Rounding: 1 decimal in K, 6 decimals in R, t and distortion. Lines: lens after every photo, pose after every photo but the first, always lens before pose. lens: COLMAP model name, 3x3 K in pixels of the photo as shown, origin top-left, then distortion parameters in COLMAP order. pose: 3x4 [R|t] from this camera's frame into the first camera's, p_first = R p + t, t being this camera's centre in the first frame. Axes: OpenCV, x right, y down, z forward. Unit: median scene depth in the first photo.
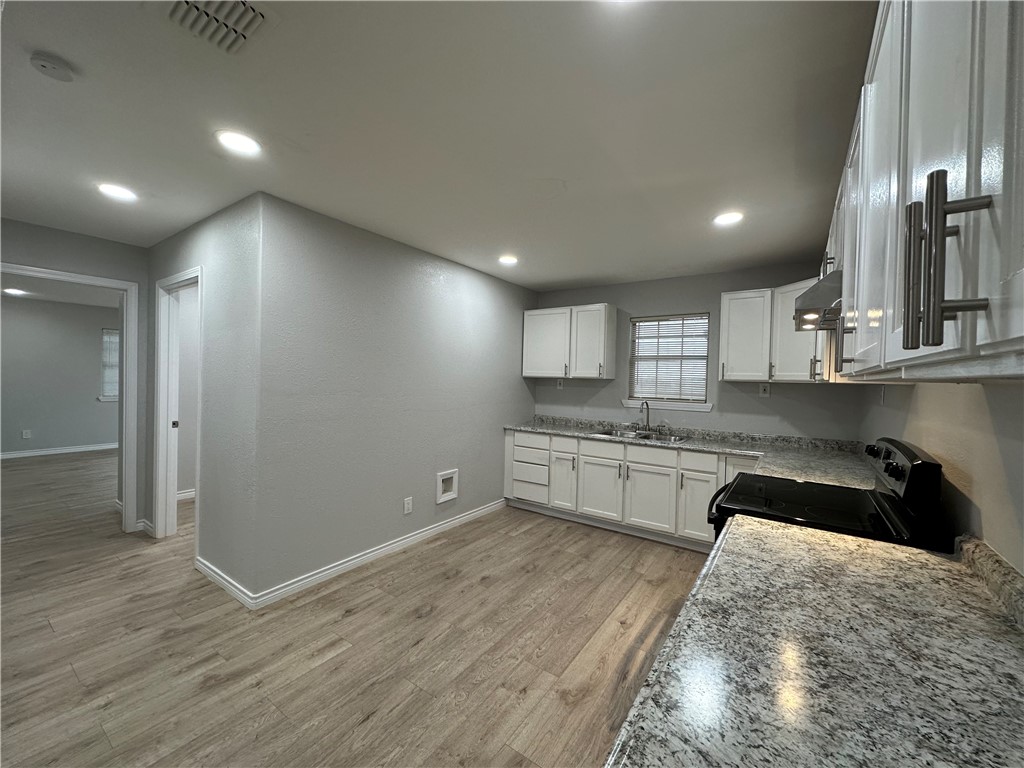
lens RADIAL K [[410.1, 0, 509.3], [0, 410.1, 379.6], [0, 0, 1]] dist [0.000049, 0.000992]
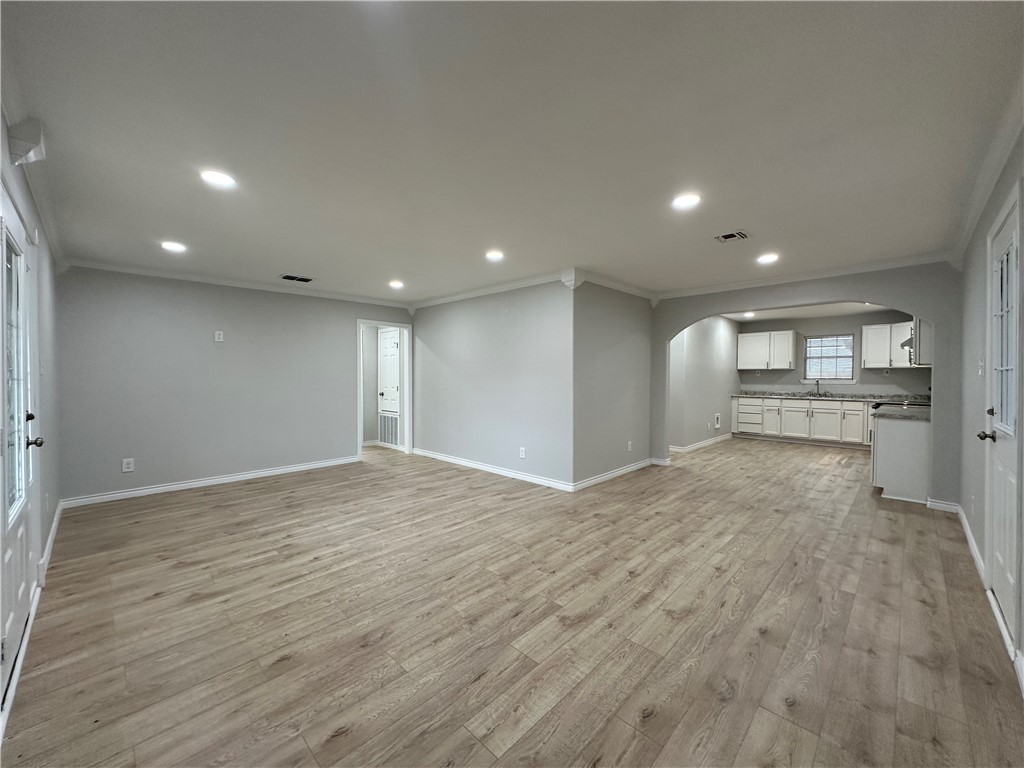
lens RADIAL K [[410.1, 0, 506.2], [0, 410.1, 379.3], [0, 0, 1]] dist [0.000049, 0.000992]
pose [[0.987240, -0.021605, -0.157764, -0.786718], [0.022554, 0.999737, 0.004230, 0.007328], [0.157631, -0.007734, 0.987468, -1.118111]]
